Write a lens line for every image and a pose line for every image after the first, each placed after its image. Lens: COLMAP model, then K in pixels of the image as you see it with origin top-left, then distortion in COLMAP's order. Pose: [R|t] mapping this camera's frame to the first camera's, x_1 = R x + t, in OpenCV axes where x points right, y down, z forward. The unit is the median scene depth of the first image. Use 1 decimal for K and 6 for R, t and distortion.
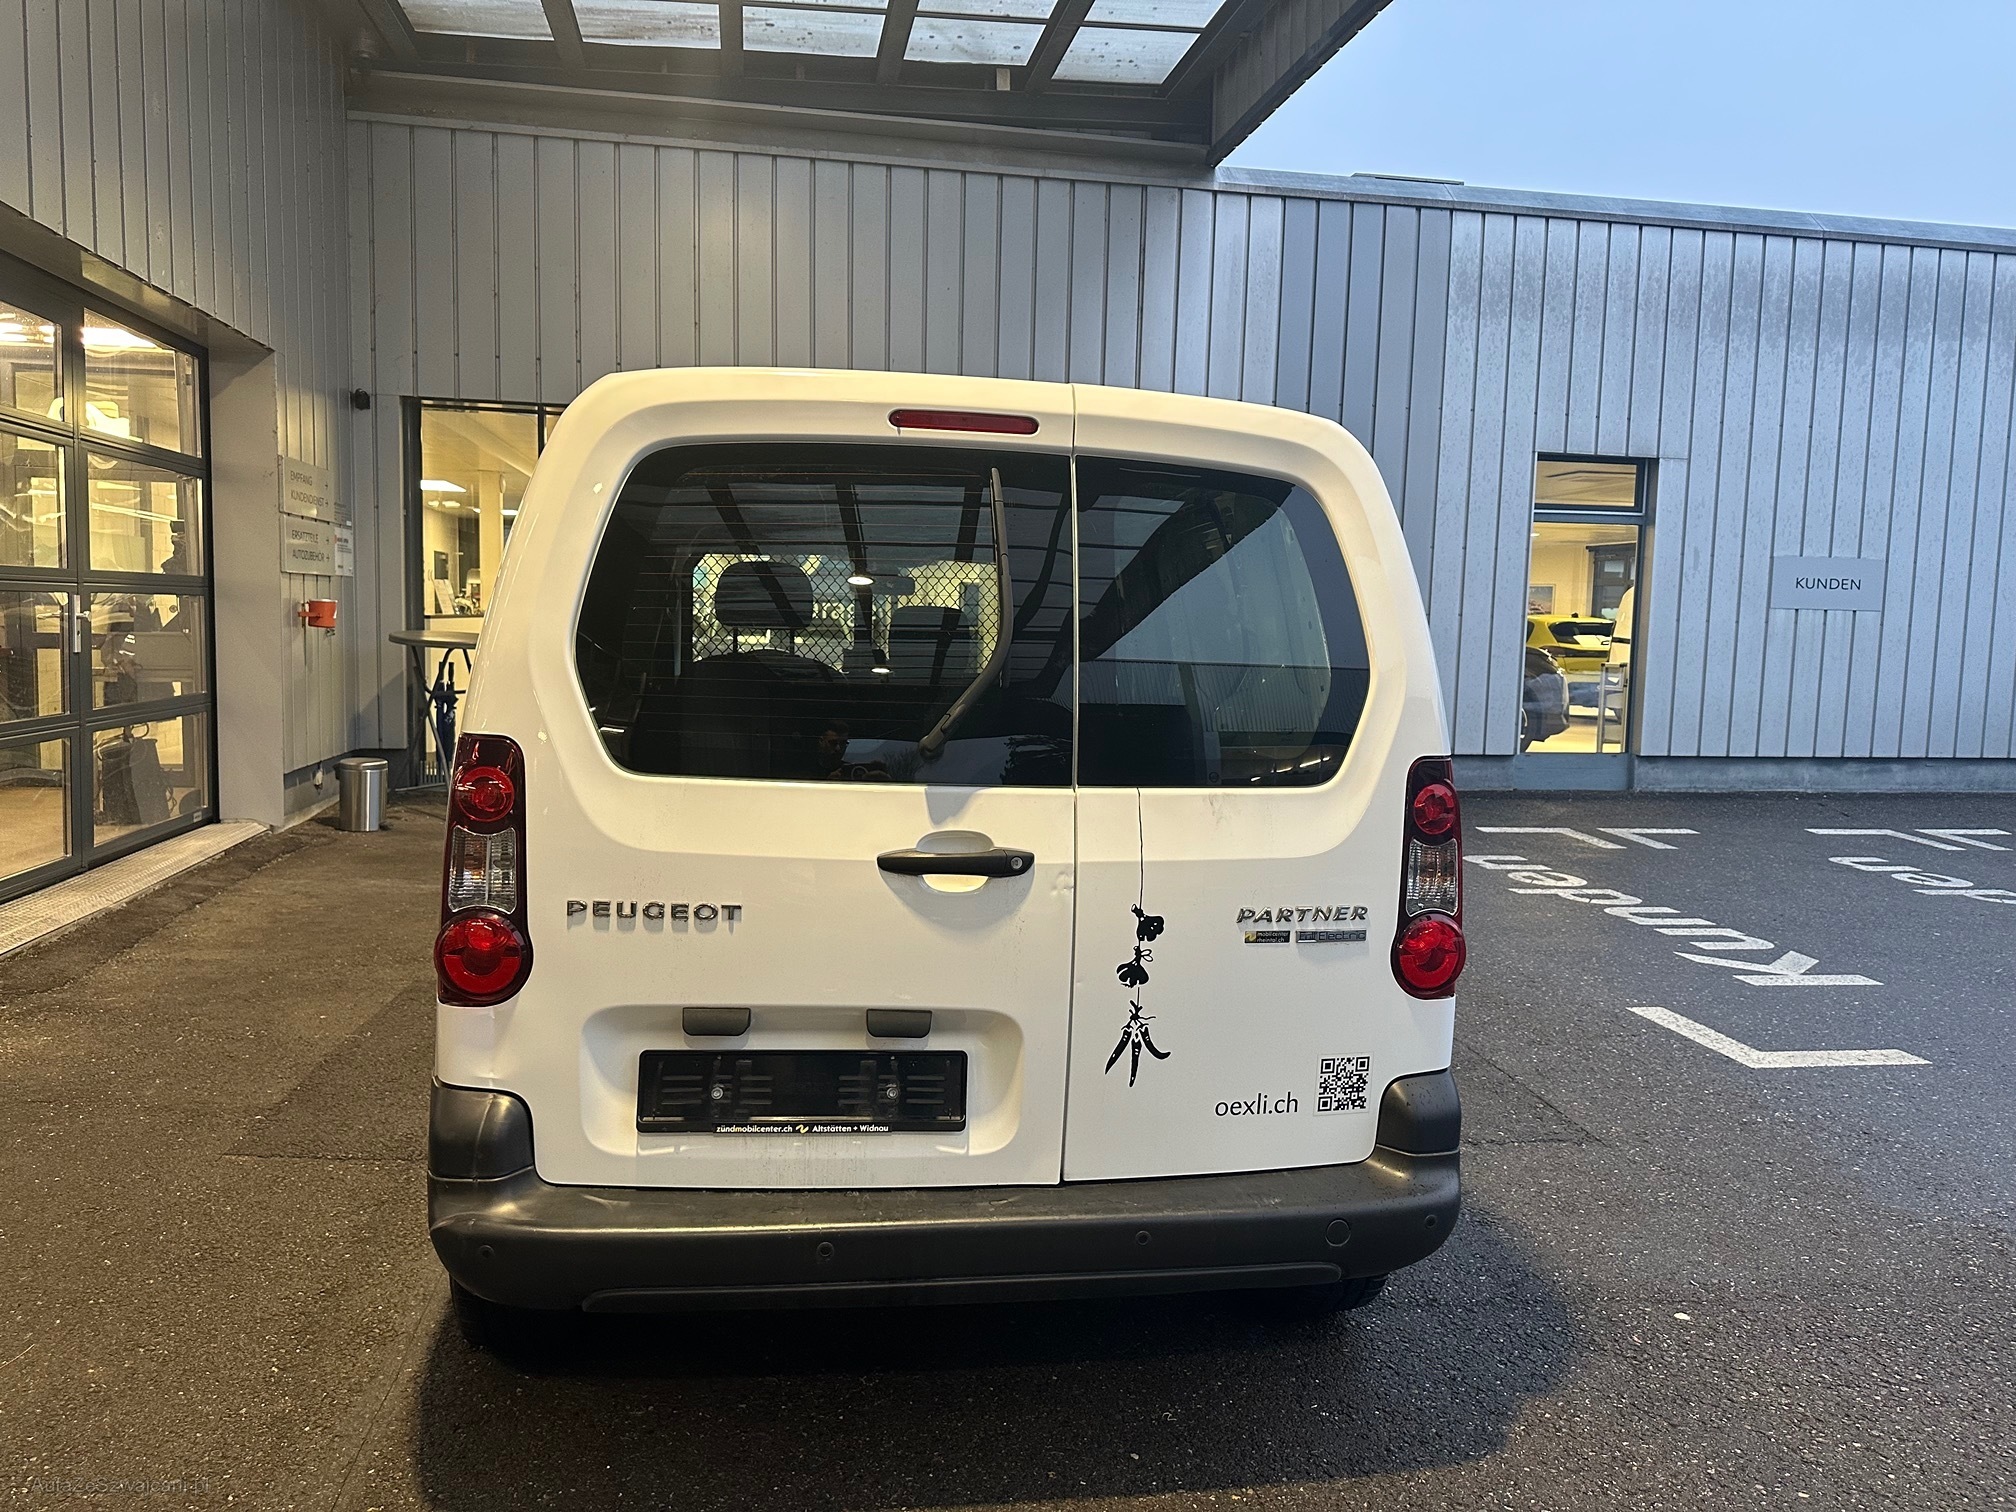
lens RADIAL K [[1451.4, 0, 1020.9], [0, 1451.4, 745.9], [0, 0, 1]] dist [0.025208, -0.031027]
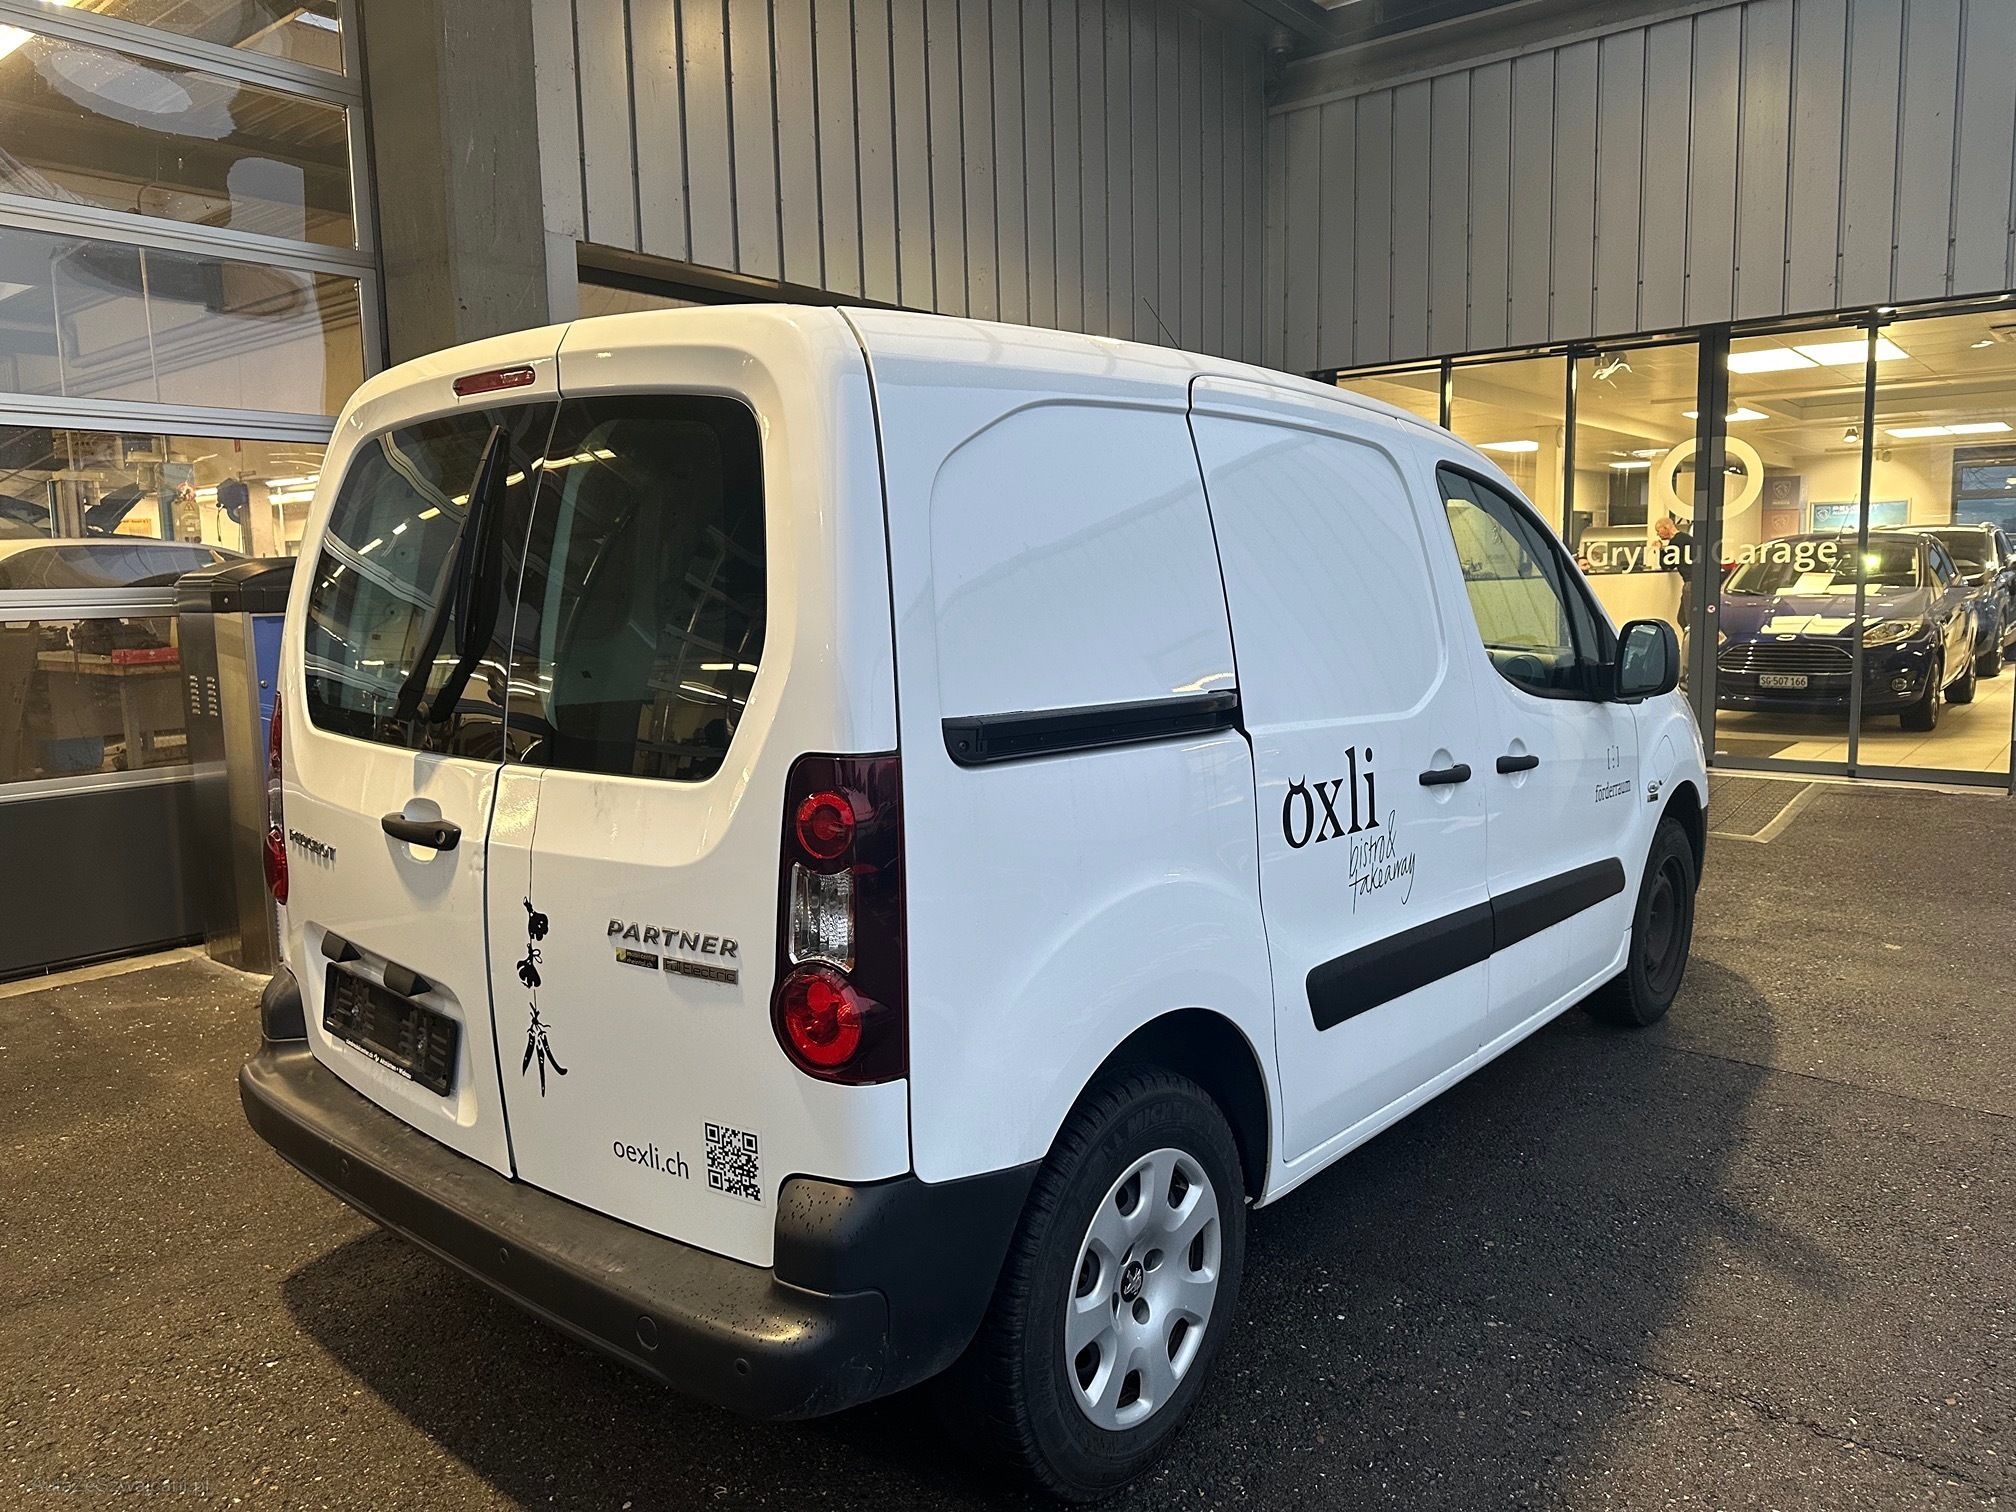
lens RADIAL K [[1451.4, 0, 1010.8], [0, 1451.4, 757.8], [0, 0, 1]] dist [0.025208, -0.031027]
pose [[0.659513, 0.053661, -0.749775, 0.919248], [-0.029000, 0.998523, 0.045955, -0.026724], [0.751134, -0.008564, 0.660095, 0.608603]]
